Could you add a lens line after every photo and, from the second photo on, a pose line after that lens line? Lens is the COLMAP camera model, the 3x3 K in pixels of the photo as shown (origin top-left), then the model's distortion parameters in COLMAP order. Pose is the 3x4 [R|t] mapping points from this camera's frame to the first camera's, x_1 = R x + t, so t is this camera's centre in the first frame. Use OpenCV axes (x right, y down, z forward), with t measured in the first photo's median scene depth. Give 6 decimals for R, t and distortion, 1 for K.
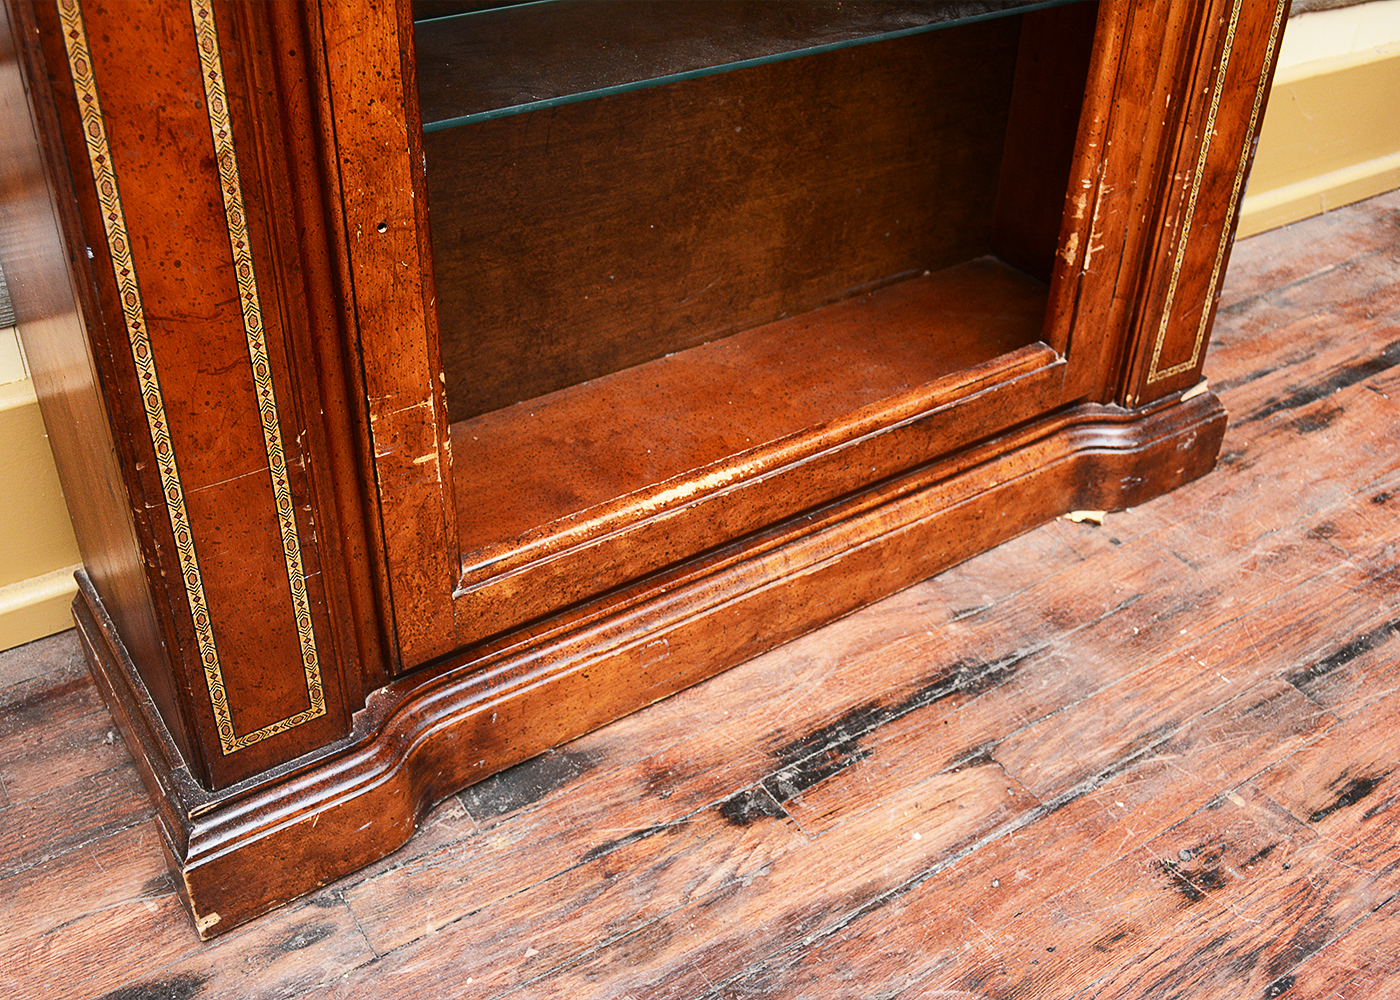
lens RADIAL K [[1426.2, 0, 700.0], [0, 1426.2, 500.0], [0, 0, 1]] dist [-0.068296, 0.010204]
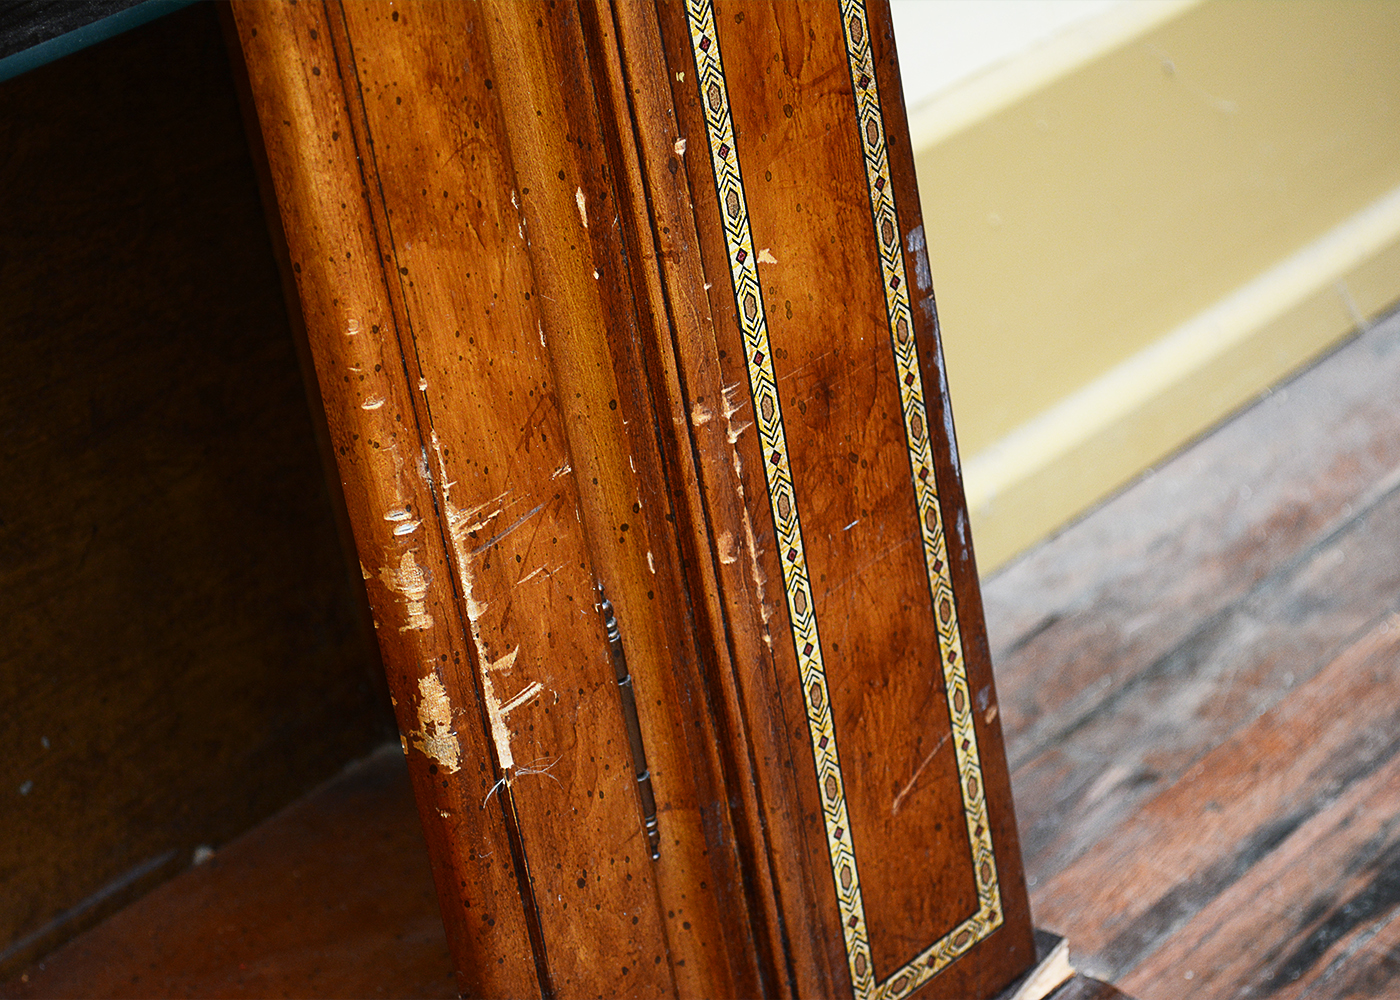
lens RADIAL K [[3375.9, 0, 700.0], [0, 3375.9, 500.0], [0, 0, 1]] dist [0.029920, 0.118885]
pose [[0.952704, -0.266731, 0.145638, 0.221639], [0.292283, 0.935451, -0.198749, -0.057625], [-0.083225, 0.231916, 0.969169, 0.256226]]
